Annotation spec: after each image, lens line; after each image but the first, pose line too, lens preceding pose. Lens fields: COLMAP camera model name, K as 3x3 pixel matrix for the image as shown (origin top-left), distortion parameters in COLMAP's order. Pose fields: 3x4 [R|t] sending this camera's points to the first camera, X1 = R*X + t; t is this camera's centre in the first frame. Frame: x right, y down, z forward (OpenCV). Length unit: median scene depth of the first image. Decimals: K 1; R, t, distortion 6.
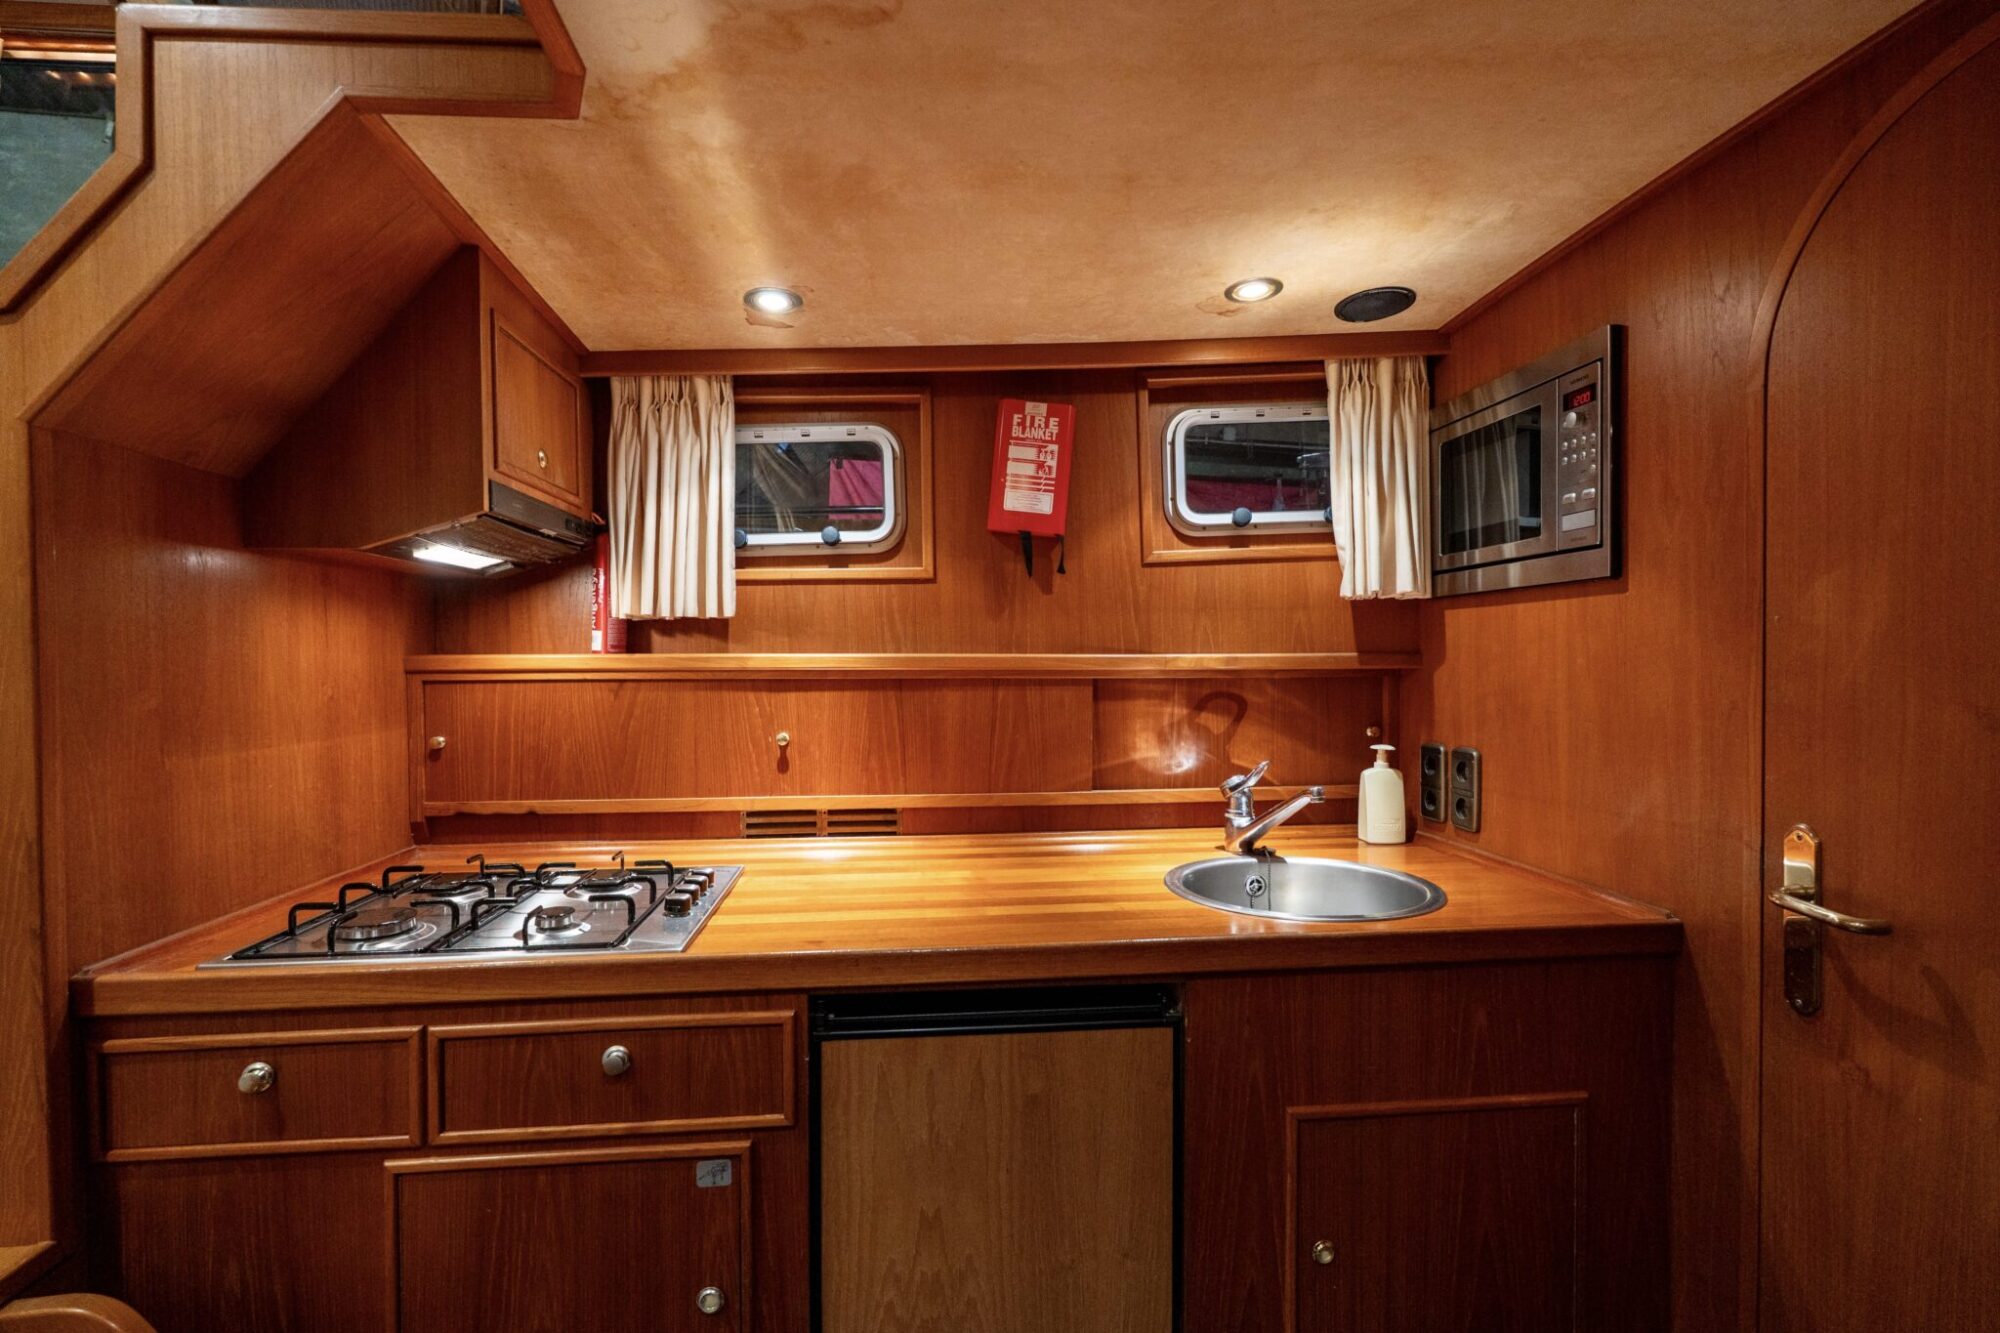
lens RADIAL K [[879.3, 0, 1000.0], [0, 879.3, 668.4], [0, 0, 1]] dist [-0.001727, 0.000371]
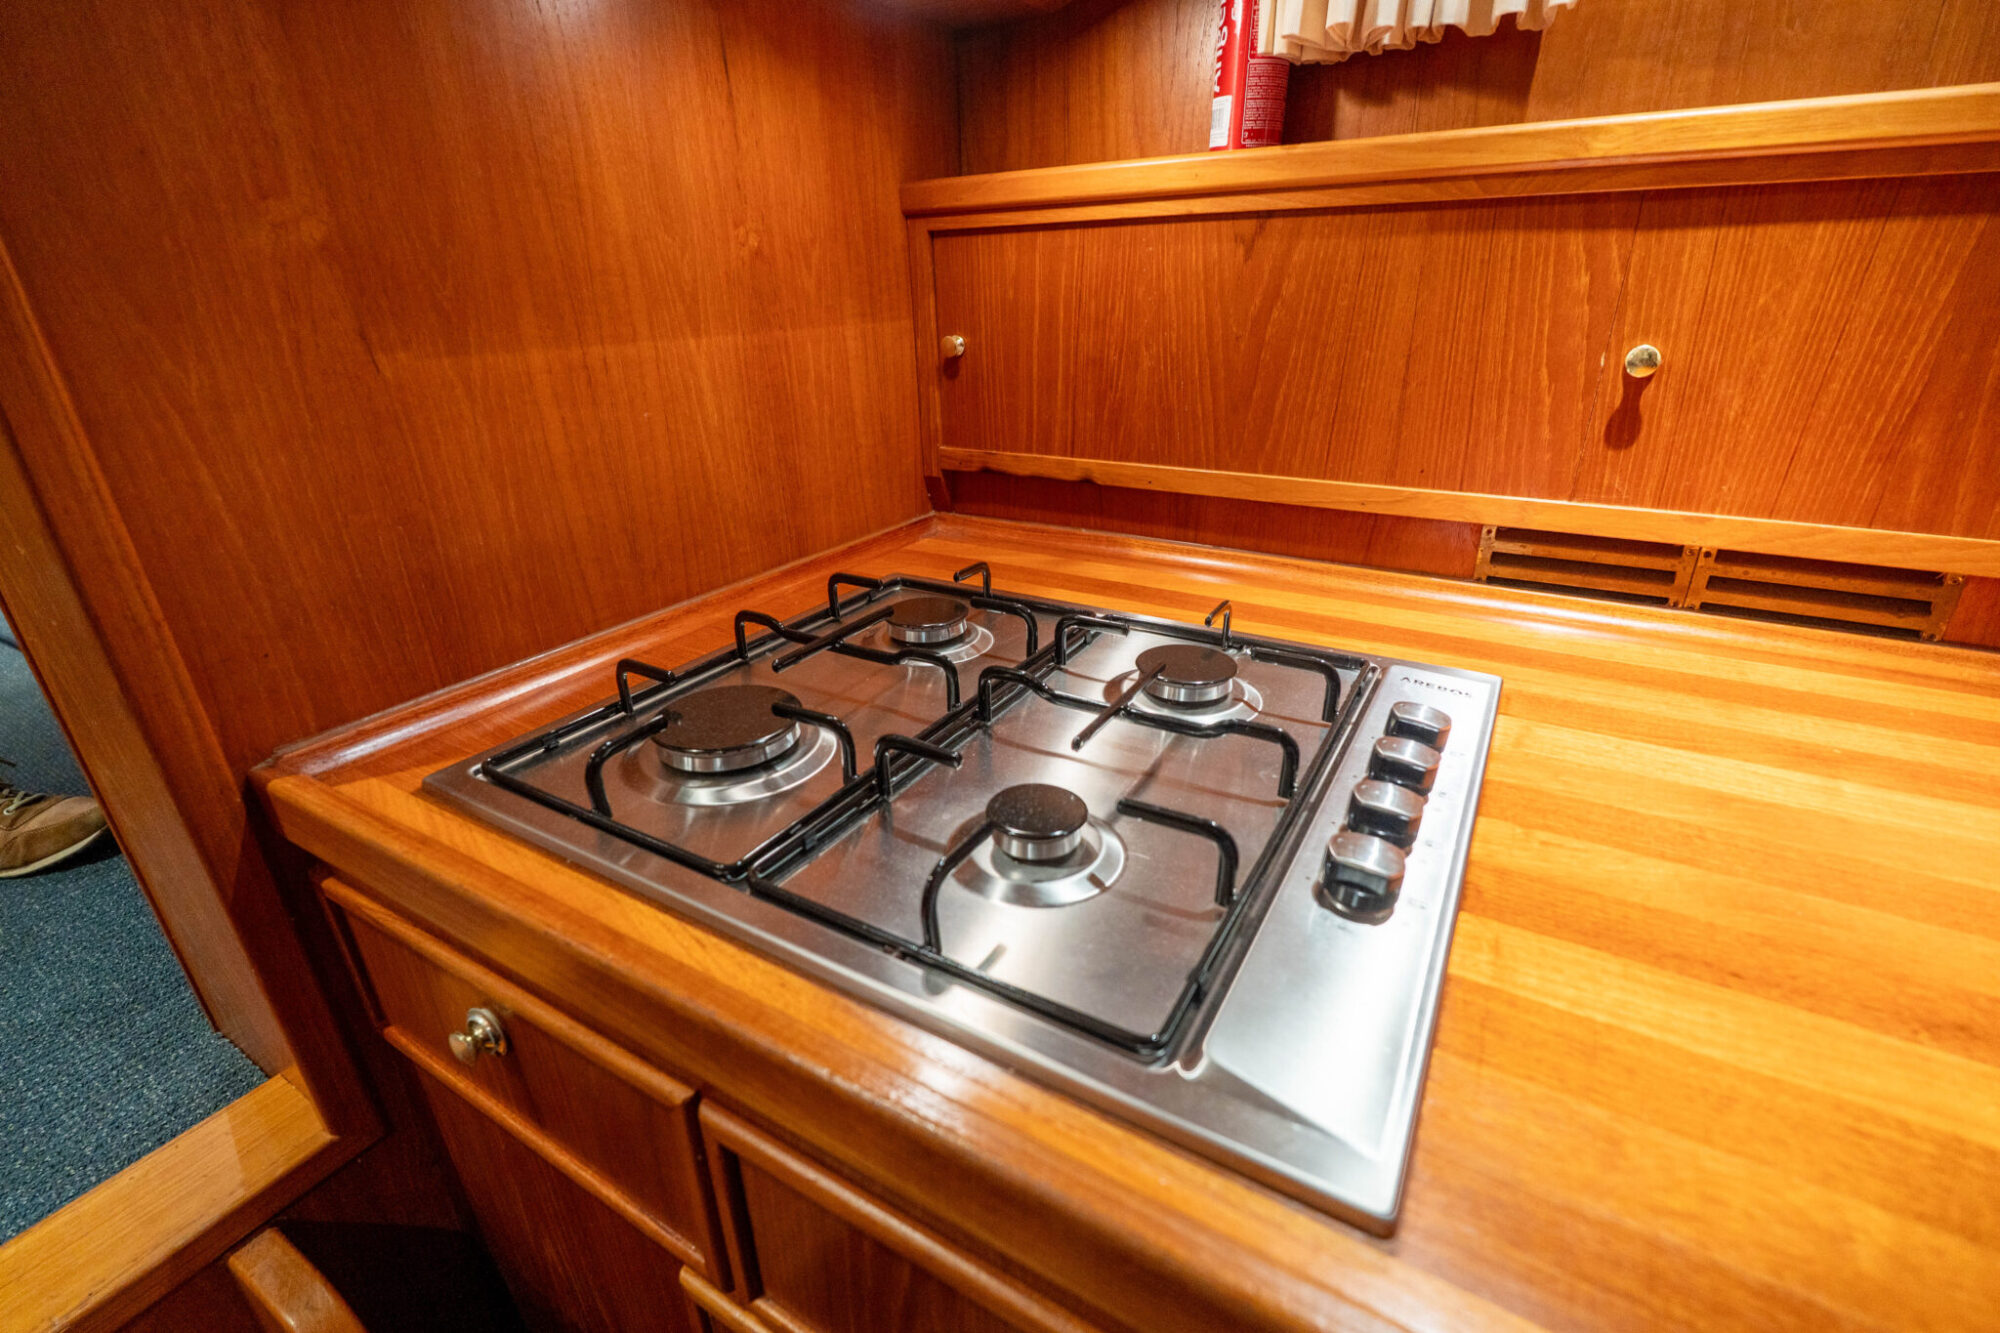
lens RADIAL K [[888.6, 0, 991.2], [0, 888.6, 649.0], [0, 0, 1]] dist [-0.002777, -0.000042]
pose [[0.776900, 0.226643, -0.587417, -0.221553], [0.017371, 0.924895, 0.379827, 0.045938], [0.629384, -0.305291, 0.714614, 0.520694]]
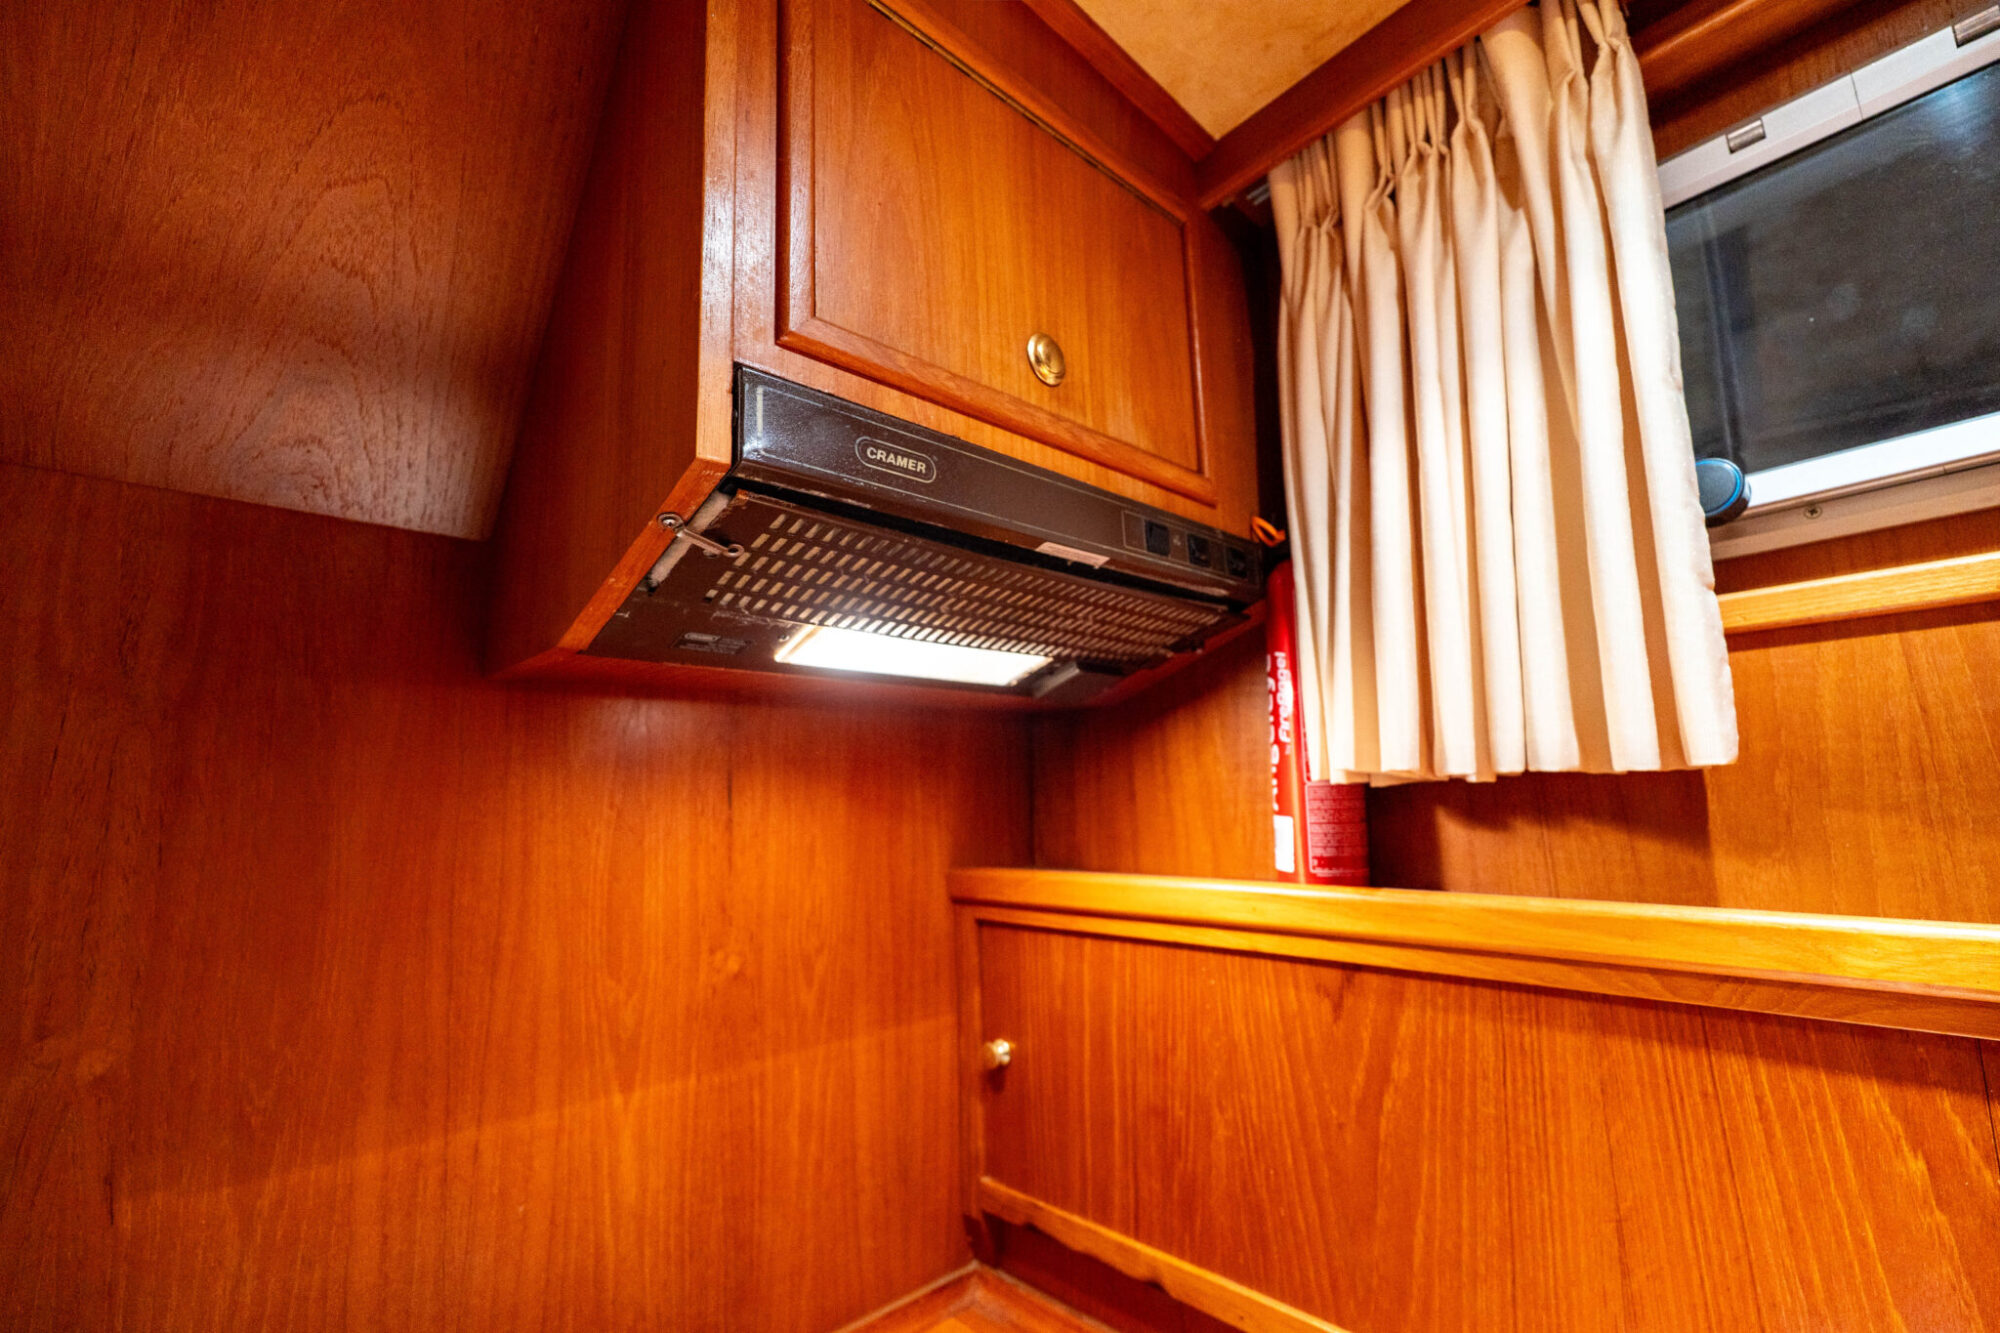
lens RADIAL K [[870.9, 0, 990.8], [0, 870.9, 670.2], [0, 0, 1]] dist [0.002114, 0.000062]
pose [[0.588497, -0.127118, -0.798444, -0.230117], [0.008091, 0.988439, -0.151402, -0.050307], [0.808459, 0.082640, 0.582722, 0.690494]]
